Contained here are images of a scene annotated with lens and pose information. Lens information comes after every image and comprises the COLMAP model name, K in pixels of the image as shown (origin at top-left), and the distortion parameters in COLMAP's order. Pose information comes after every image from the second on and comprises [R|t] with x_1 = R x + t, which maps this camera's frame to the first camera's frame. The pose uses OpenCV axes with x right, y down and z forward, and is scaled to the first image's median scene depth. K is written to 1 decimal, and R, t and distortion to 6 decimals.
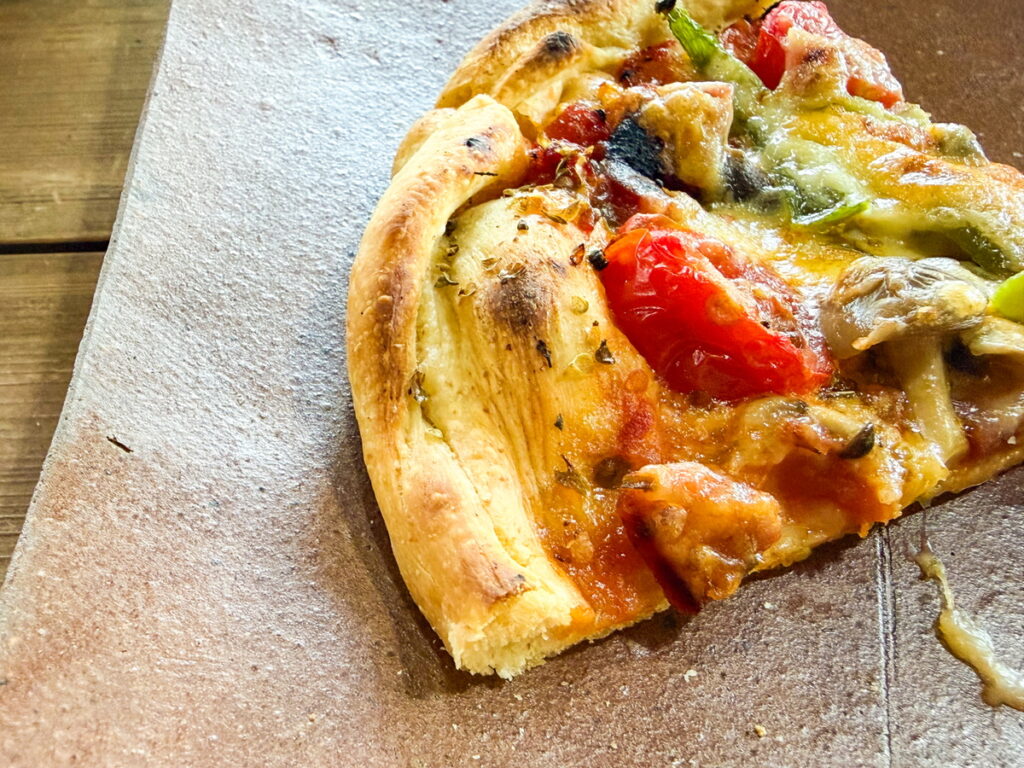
lens RADIAL K [[925.9, 0, 512.0], [0, 925.9, 384.0], [0, 0, 1]] dist [0.001711, 0.000280]
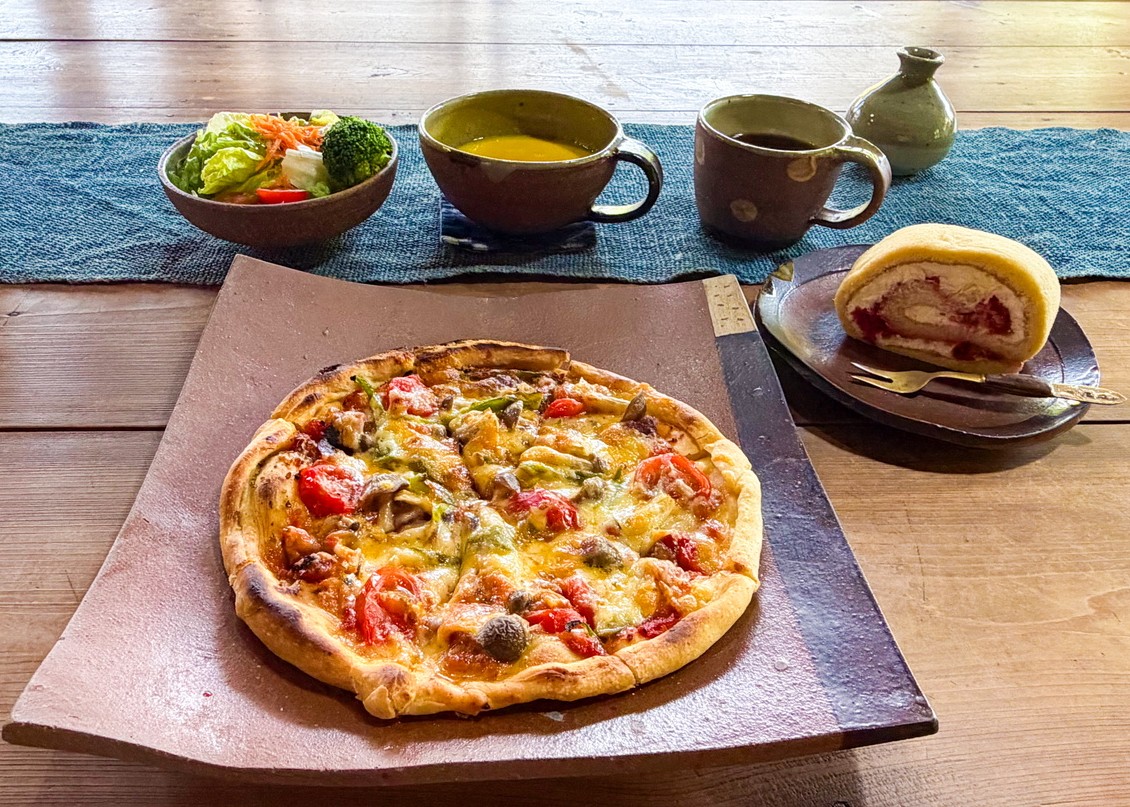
lens RADIAL K [[861.8, 0, 569.0], [0, 861.8, 383.2], [0, 0, 1]] dist [-0.001865, -0.002830]
pose [[0.999506, -0.020341, 0.023942, 0.946262], [0.024113, 0.985217, -0.169604, 0.081929], [-0.020138, 0.170098, 0.985221, -2.019772]]
